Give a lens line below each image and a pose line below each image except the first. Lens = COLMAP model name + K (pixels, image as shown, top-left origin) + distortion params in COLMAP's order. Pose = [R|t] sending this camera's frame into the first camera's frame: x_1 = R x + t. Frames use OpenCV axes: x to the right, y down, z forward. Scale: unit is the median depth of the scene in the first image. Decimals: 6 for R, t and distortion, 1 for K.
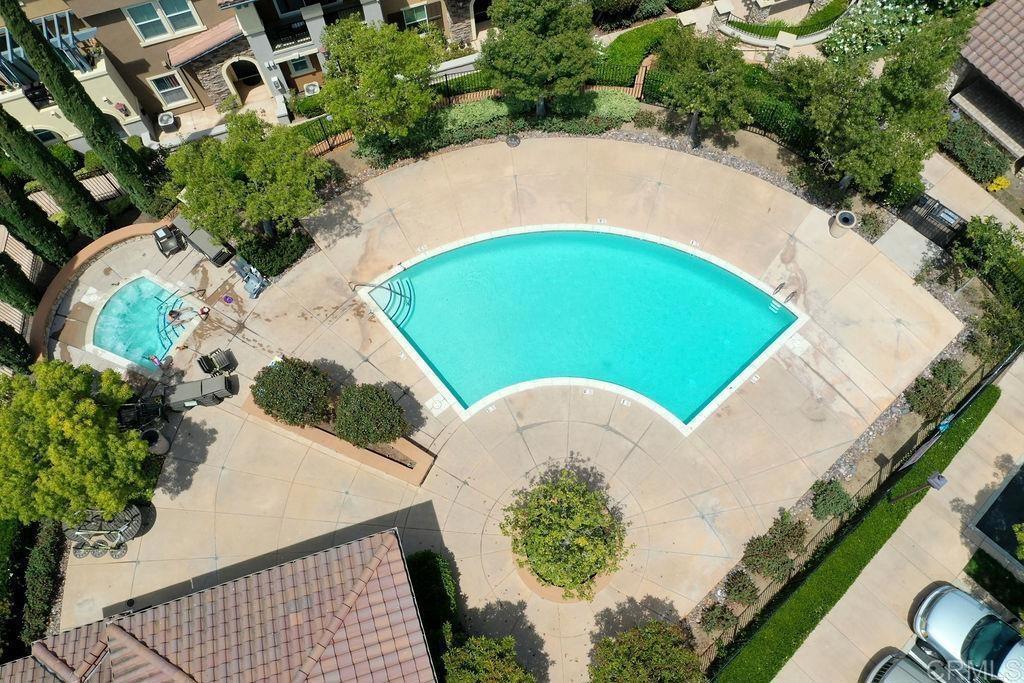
lens RADIAL K [[784.4, 0, 512.0], [0, 784.4, 341.5], [0, 0, 1]] dist [0.010894, 0.005874]
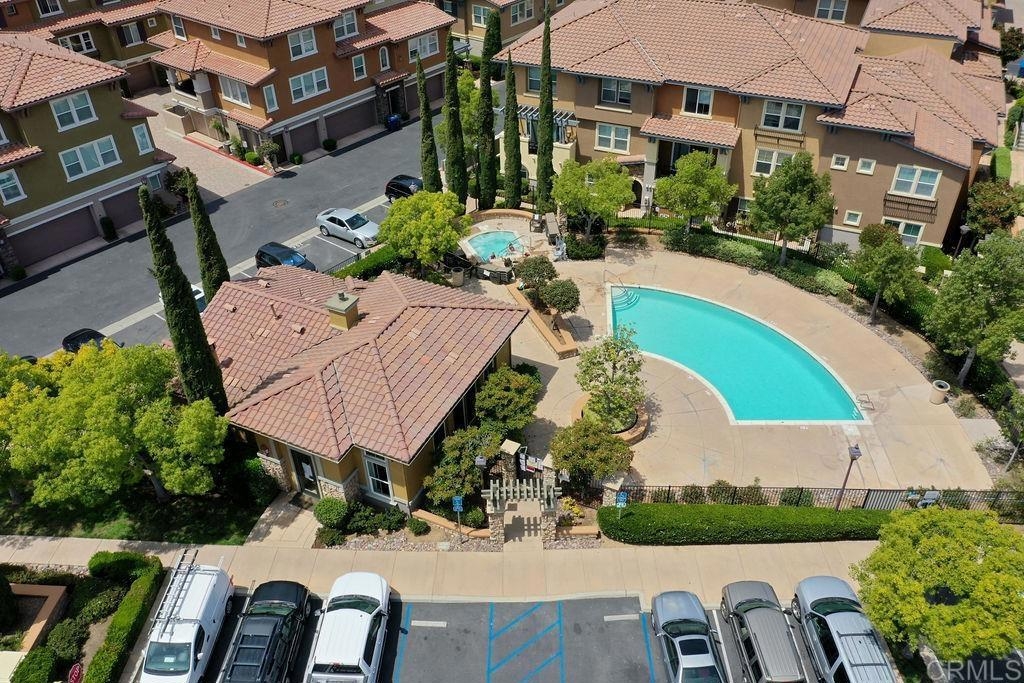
lens RADIAL K [[784.4, 0, 512.0], [0, 784.4, 341.5], [0, 0, 1]] dist [0.010894, 0.005874]
pose [[0.727290, 0.434828, -0.531012, 0.537538], [-0.636329, 0.717113, -0.284314, 0.571741], [0.257168, 0.544677, 0.798243, -0.230327]]
